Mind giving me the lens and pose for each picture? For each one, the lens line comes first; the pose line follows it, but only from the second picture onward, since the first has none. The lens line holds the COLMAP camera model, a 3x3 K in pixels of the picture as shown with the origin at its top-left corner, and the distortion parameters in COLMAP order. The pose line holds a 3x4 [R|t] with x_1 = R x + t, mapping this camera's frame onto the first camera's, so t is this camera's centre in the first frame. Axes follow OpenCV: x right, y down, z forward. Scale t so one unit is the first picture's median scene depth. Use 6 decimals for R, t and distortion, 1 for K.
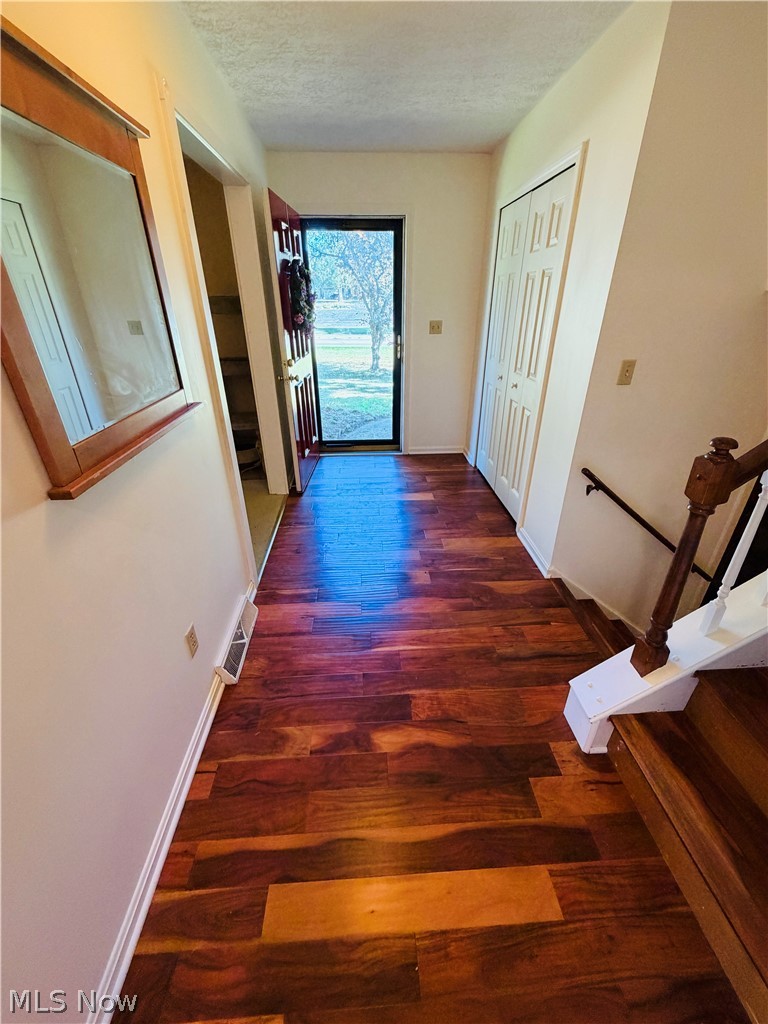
lens RADIAL K [[408.0, 0, 384.5], [0, 408.0, 510.0], [0, 0, 1]] dist [0.000263, -0.000214]
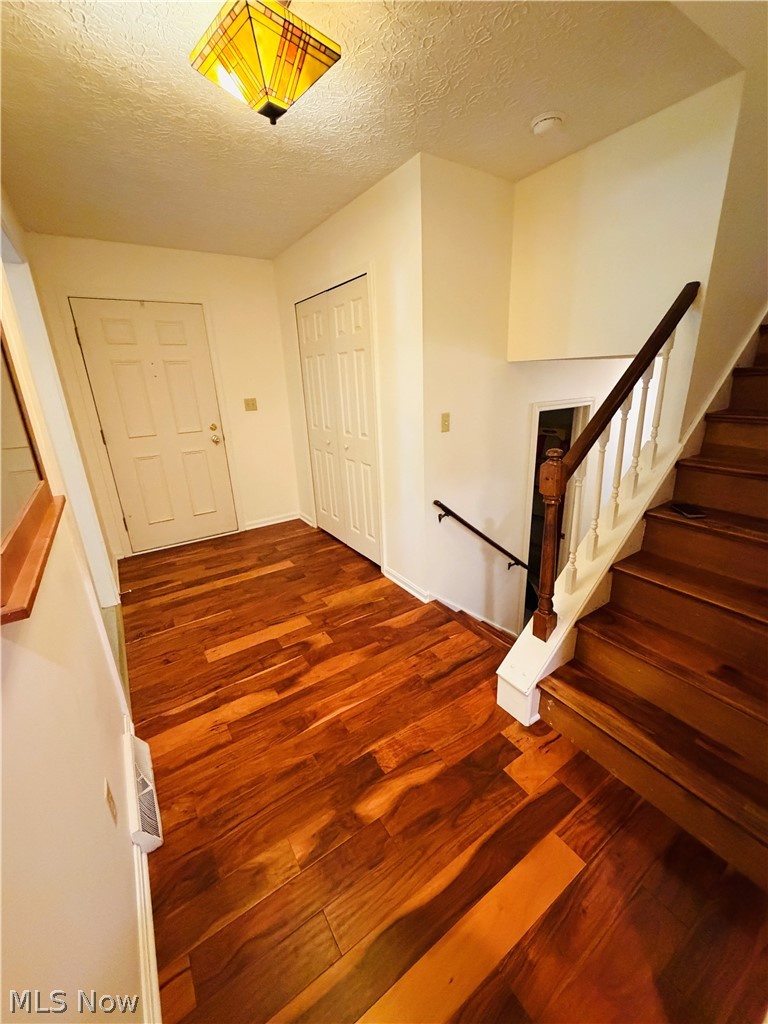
lens RADIAL K [[408.0, 0, 384.5], [0, 408.0, 510.0], [0, 0, 1]] dist [0.000263, -0.000214]
pose [[0.862243, -0.183110, 0.472236, -0.229594], [0.263052, 0.958652, -0.108582, 0.017391], [-0.432828, 0.217847, 0.874759, 0.017696]]
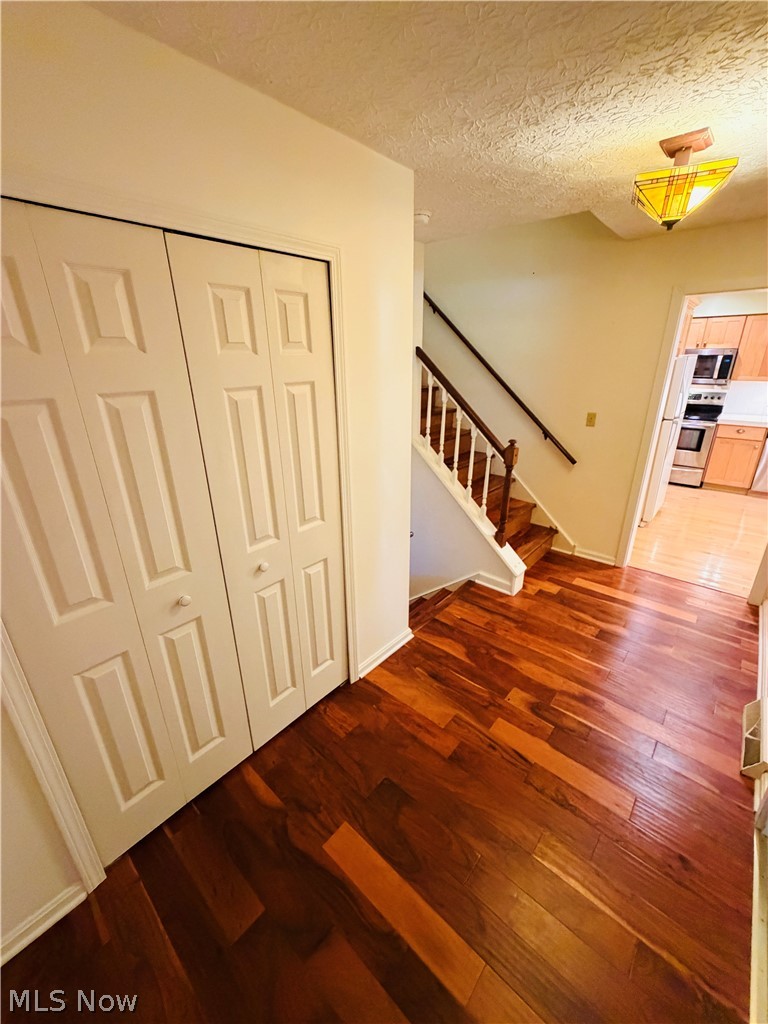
lens RADIAL K [[408.0, 0, 384.5], [0, 408.0, 510.0], [0, 0, 1]] dist [0.000263, -0.000214]
pose [[-0.713026, -0.232864, 0.661338, -0.244950], [0.339794, 0.710299, 0.616454, -0.968794], [-0.613298, 0.664266, -0.427336, 1.608268]]
